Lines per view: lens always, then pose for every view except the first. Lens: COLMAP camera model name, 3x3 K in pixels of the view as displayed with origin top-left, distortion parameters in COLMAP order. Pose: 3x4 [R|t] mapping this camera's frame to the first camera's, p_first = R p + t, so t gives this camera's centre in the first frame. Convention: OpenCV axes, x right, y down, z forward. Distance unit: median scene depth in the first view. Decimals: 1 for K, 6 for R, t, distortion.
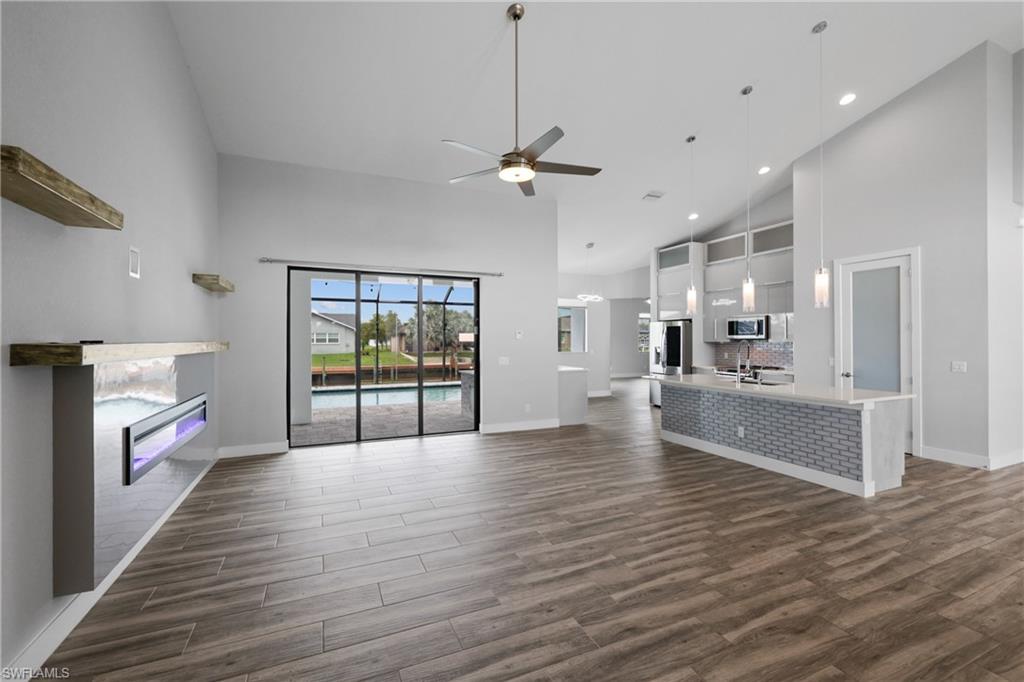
lens RADIAL K [[433.6, 0, 511.0], [0, 433.6, 336.3], [0, 0, 1]] dist [-0.002234, -0.001173]
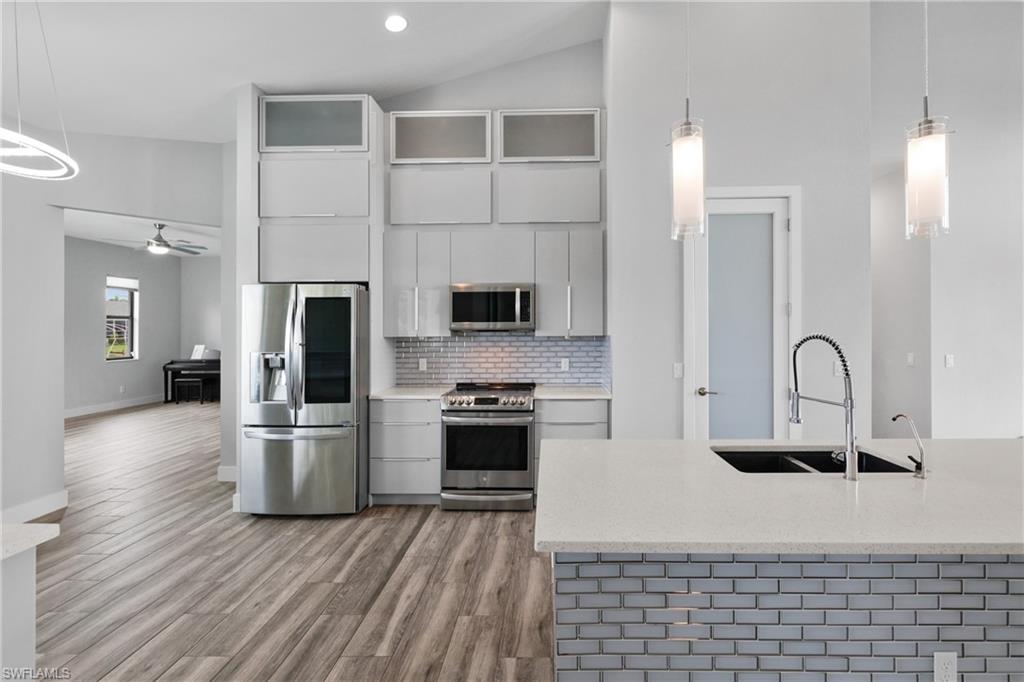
lens RADIAL K [[448.3, 0, 541.8], [0, 448.3, 324.7], [0, 0, 1]] dist [-0.013738, -0.000074]
pose [[0.413527, 0.009900, 0.910438, 0.143554], [-0.002992, 0.999950, -0.009514, 0.006413], [-0.910487, 0.001210, 0.413536, 0.980678]]
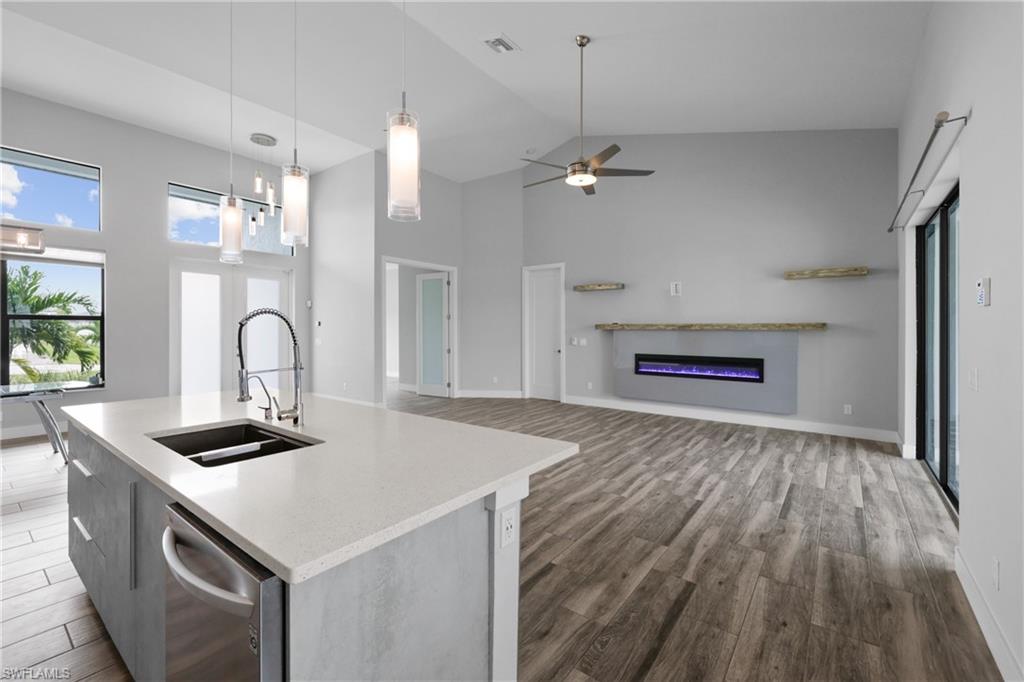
lens RADIAL K [[432.0, 0, 514.0], [0, 432.0, 331.4], [0, 0, 1]] dist [0.001522, 0.000143]
pose [[-0.873170, 0.002865, -0.487408, 0.492227], [0.003426, 0.999994, -0.000260, 0.025710], [0.487404, -0.001897, -0.873174, 1.278982]]
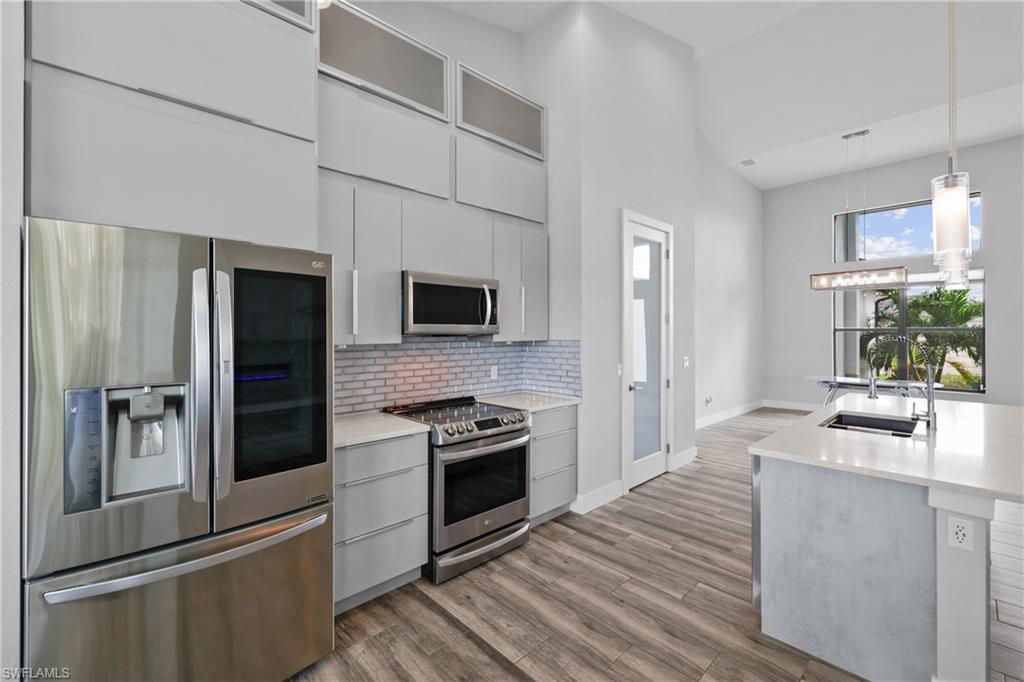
lens RADIAL K [[422.1, 0, 516.6], [0, 422.1, 331.6], [0, 0, 1]] dist [-0.001679, -0.000152]
pose [[-0.343984, 0.005429, 0.938960, 0.227490], [-0.004490, 0.999962, -0.007426, 0.008128], [-0.938965, -0.006771, -0.343947, 1.426978]]
